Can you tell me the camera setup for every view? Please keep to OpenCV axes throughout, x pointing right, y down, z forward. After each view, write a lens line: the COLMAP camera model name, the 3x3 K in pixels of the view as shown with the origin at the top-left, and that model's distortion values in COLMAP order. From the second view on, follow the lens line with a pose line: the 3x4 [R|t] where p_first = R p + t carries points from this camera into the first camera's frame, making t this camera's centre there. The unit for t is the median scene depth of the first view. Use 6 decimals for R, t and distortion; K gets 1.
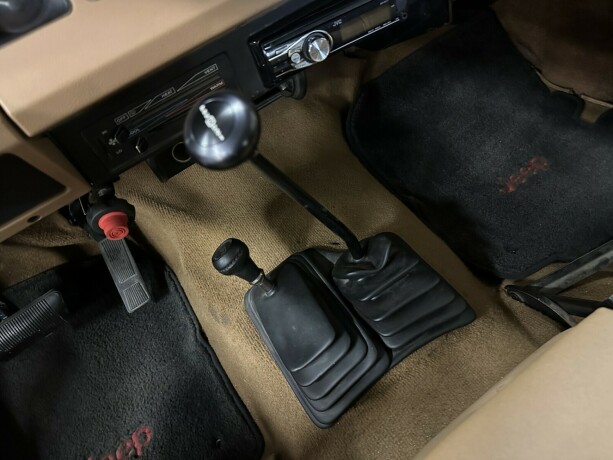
lens RADIAL K [[432.0, 0, 312.8], [0, 432.0, 225.3], [0, 0, 1]] dist [0.047891, -0.064921]
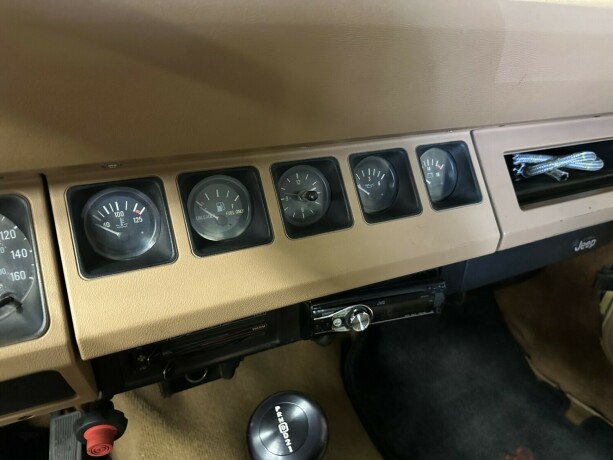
lens RADIAL K [[432.0, 0, 311.1], [0, 432.0, 230.7], [0, 0, 1]] dist [0.047891, -0.064921]
pose [[0.959066, 0.283164, 0.003327, -0.082823], [-0.258010, 0.878592, -0.401880, -0.067924], [-0.116721, 0.384571, 0.915686, -0.026502]]
